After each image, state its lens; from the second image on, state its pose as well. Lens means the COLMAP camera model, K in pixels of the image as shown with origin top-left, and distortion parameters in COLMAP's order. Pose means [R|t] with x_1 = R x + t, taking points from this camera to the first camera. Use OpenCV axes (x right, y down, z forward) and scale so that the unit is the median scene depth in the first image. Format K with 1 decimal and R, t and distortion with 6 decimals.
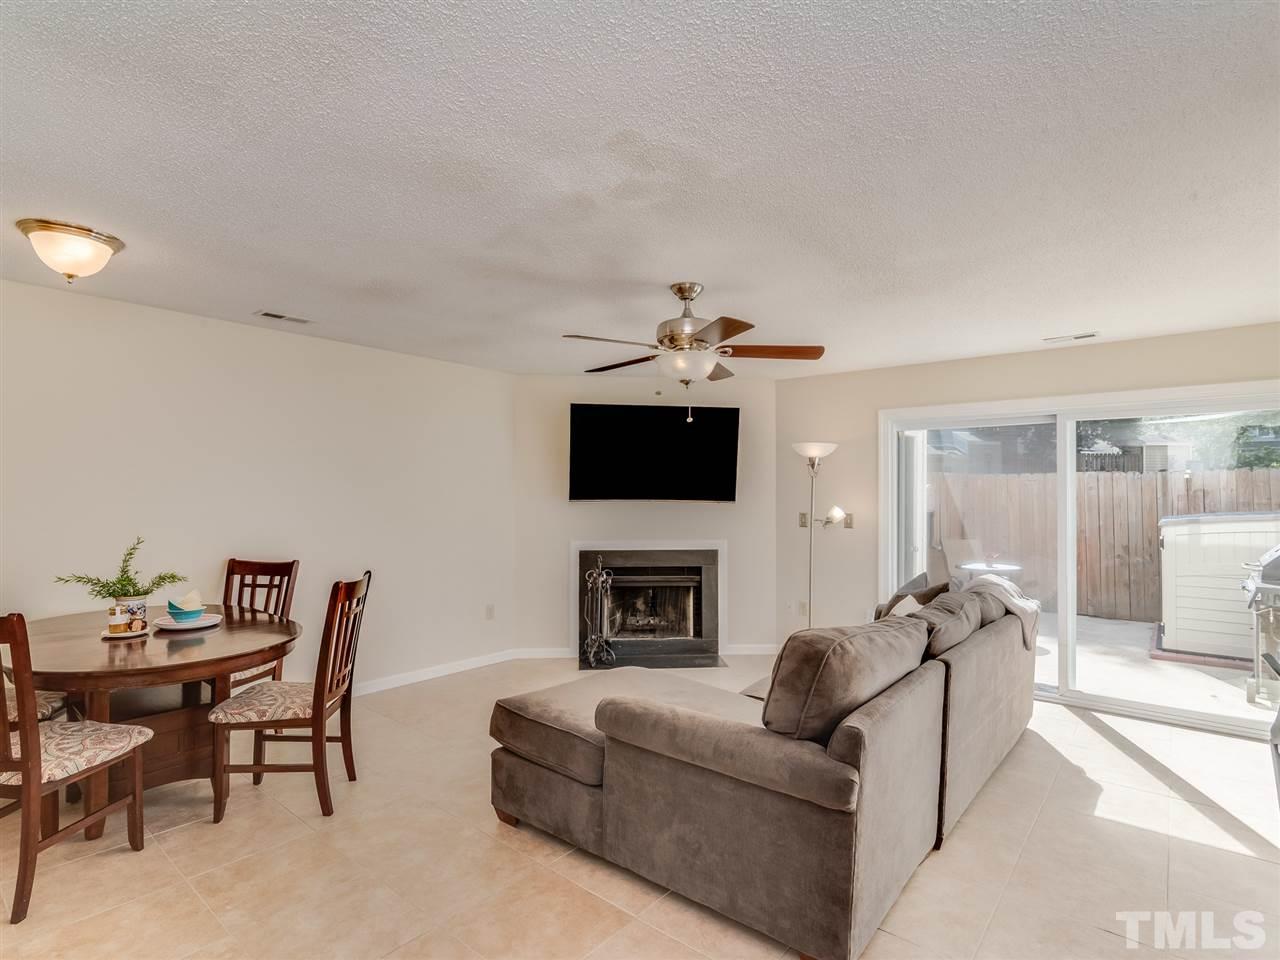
lens RADIAL K [[656.5, 0, 641.2], [0, 656.5, 490.7], [0, 0, 1]] dist [-0.019070, -0.001719]
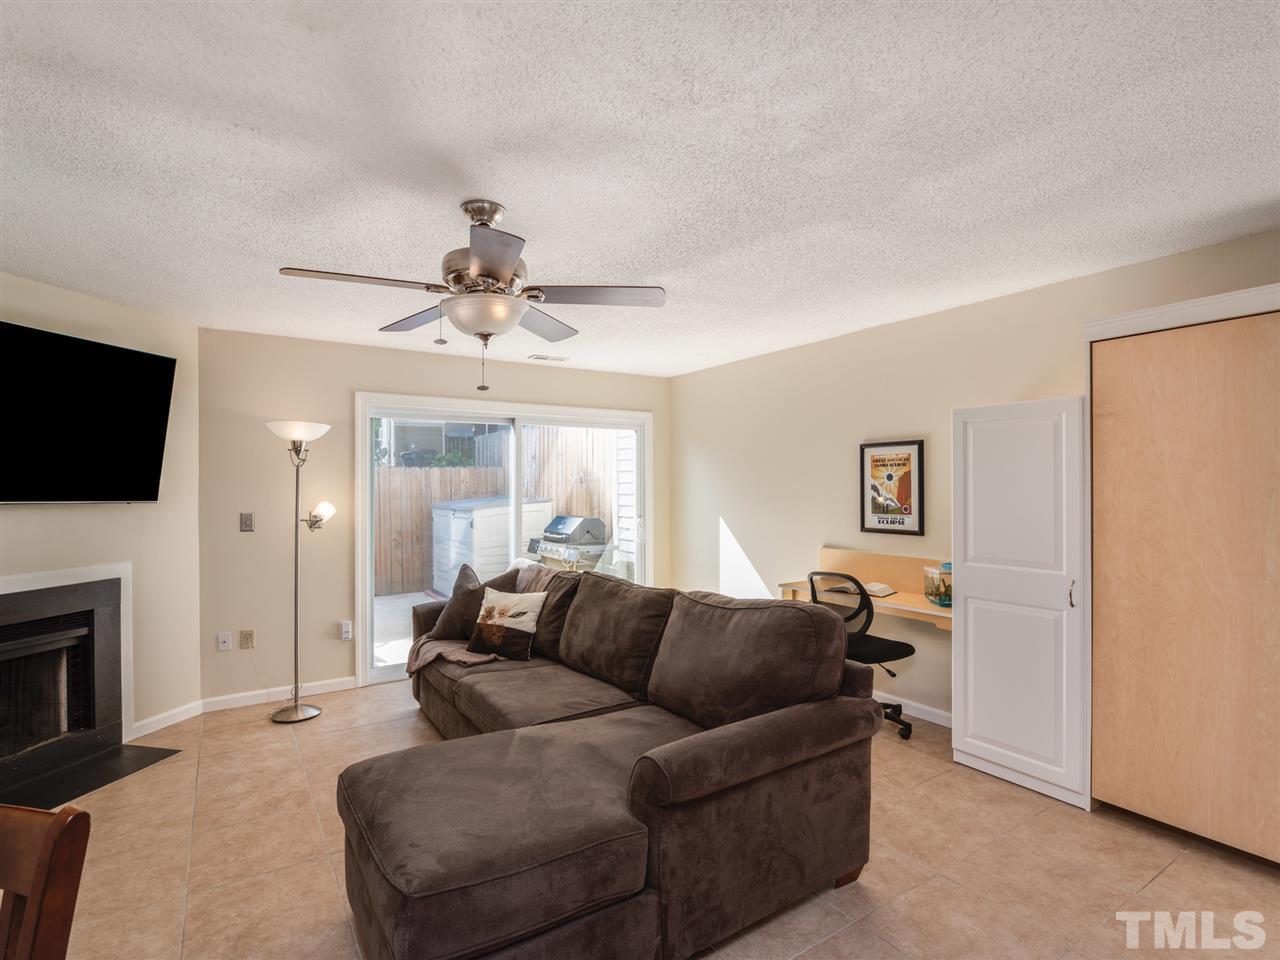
lens RADIAL K [[643.5, 0, 640.0], [0, 643.5, 480.0], [0, 0, 1]] dist [-0.009062, -0.000837]
pose [[0.301281, 0.002602, 0.953532, -0.223758], [0.001776, 0.999993, -0.003290, -0.000477], [-0.953534, 0.002685, 0.301274, 0.244079]]
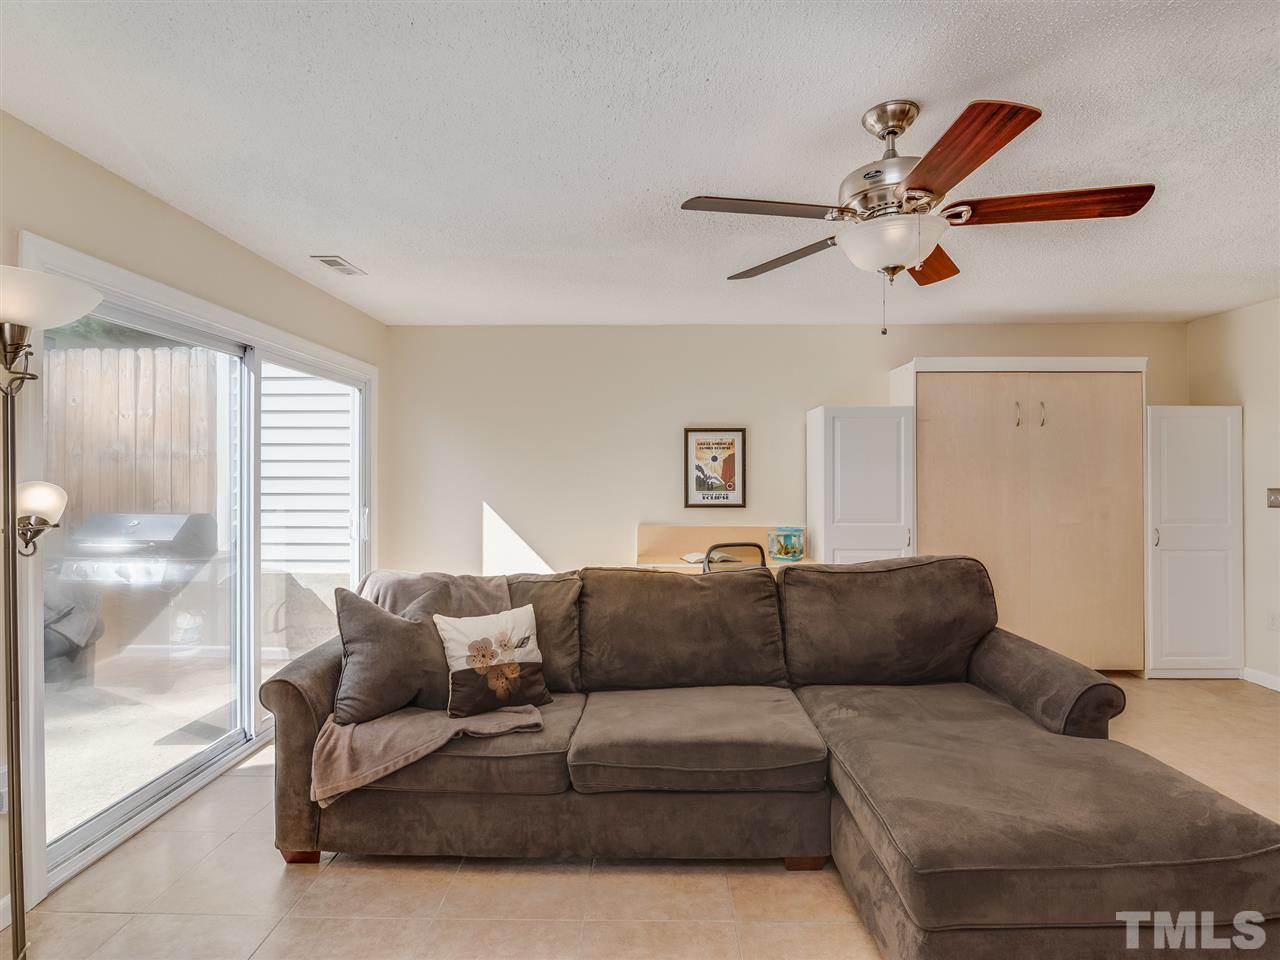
lens RADIAL K [[641.3, 0, 645.5], [0, 641.3, 474.5], [0, 0, 1]] dist [-0.002122, -0.000326]
pose [[-0.626218, -0.005777, 0.779627, -0.097766], [-0.008093, 0.999967, 0.000909, 0.010121], [-0.779606, -0.005741, -0.626243, 0.616328]]
